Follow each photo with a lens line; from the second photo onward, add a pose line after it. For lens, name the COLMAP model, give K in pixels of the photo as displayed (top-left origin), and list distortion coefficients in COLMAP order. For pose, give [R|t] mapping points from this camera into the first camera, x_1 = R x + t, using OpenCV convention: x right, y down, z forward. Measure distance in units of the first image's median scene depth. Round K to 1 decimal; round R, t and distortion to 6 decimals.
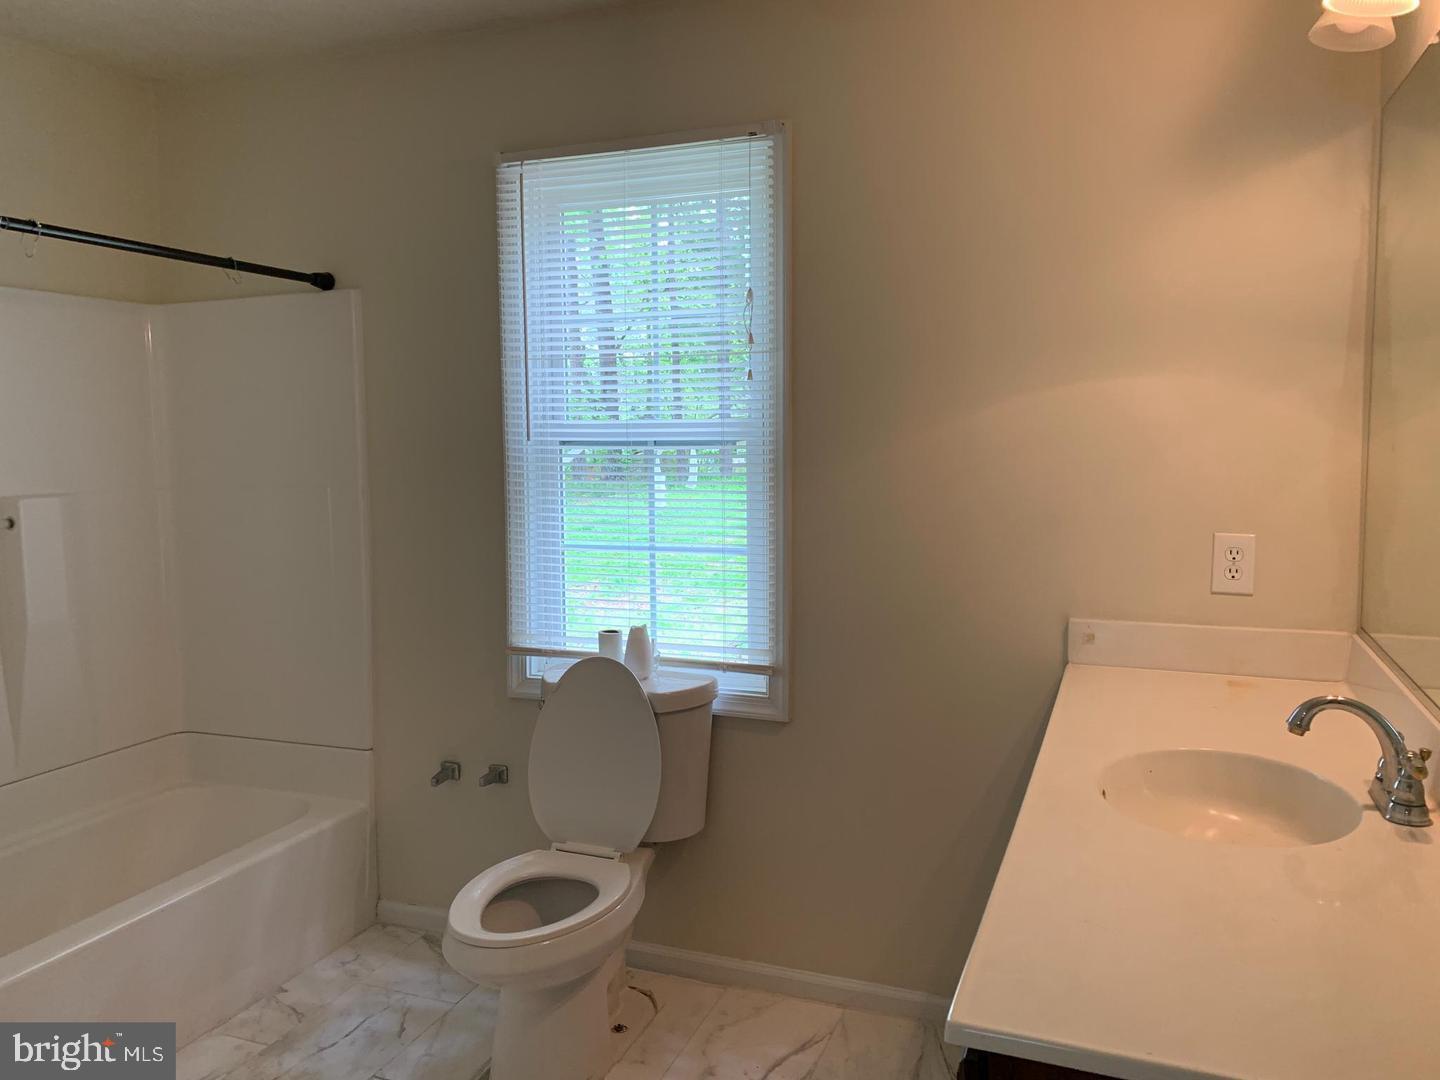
lens RADIAL K [[1118.8, 0, 713.1], [0, 1118.8, 553.8], [0, 0, 1]] dist [0.018204, -0.000032]
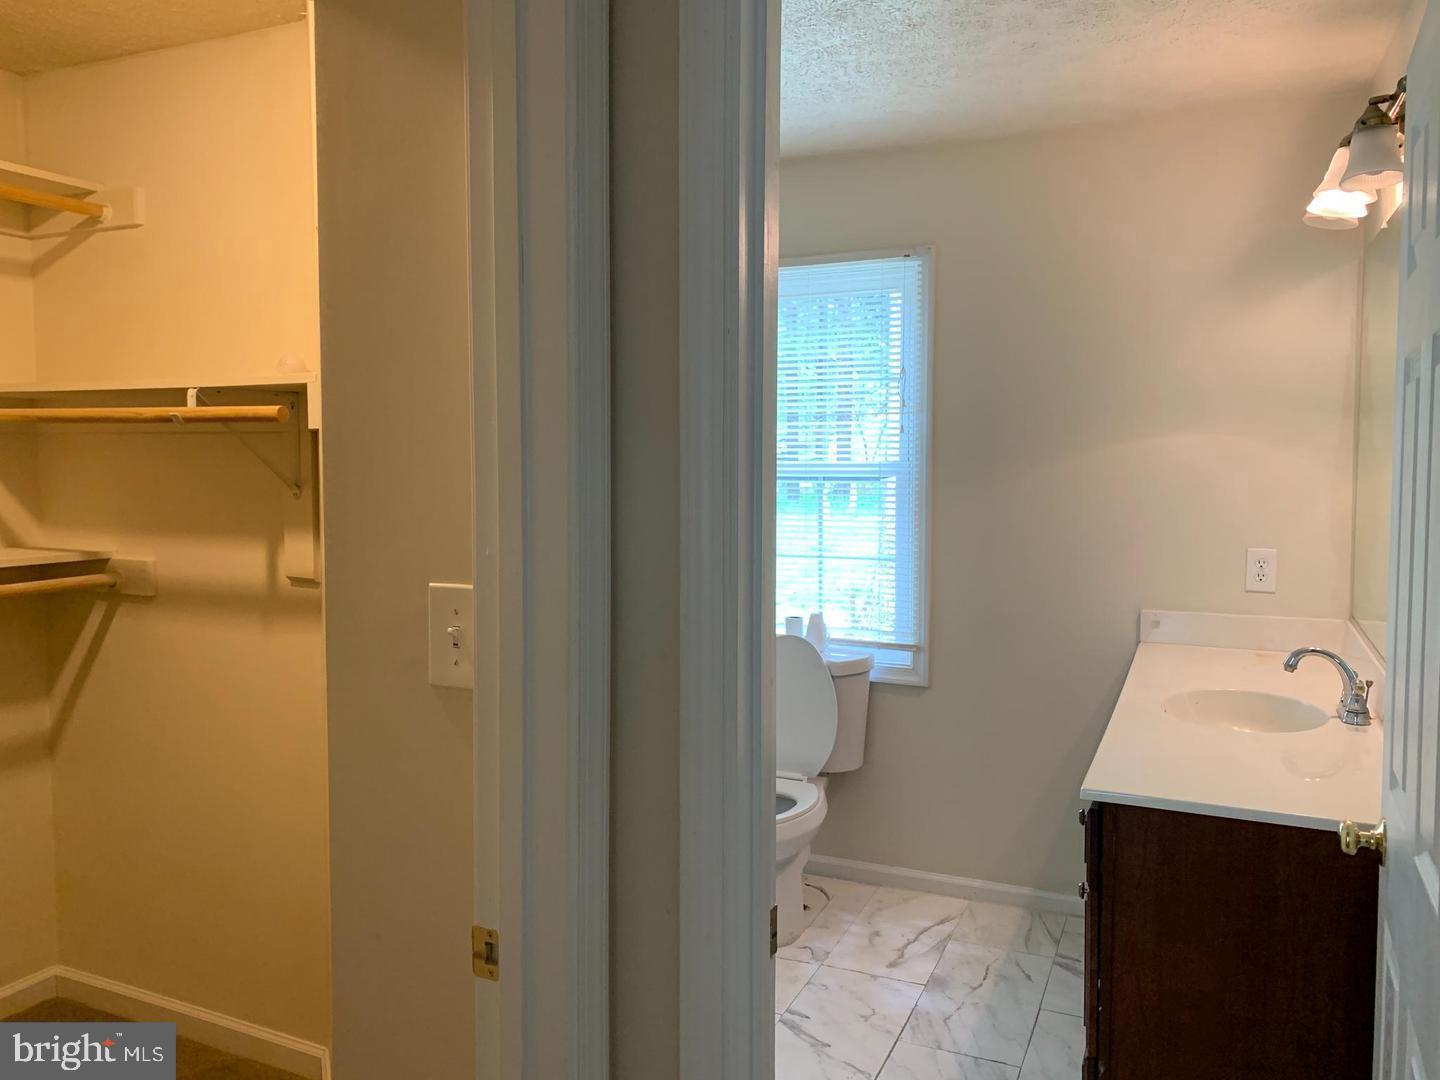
lens RADIAL K [[1119.0, 0, 720.0], [0, 1119.0, 540.0], [0, 0, 1]] dist [0.017877, -0.009544]
pose [[0.998859, 0.011519, -0.046357, -0.126395], [-0.013047, 0.999377, -0.032799, 0.022584], [0.045950, 0.033366, 0.998386, -0.373827]]
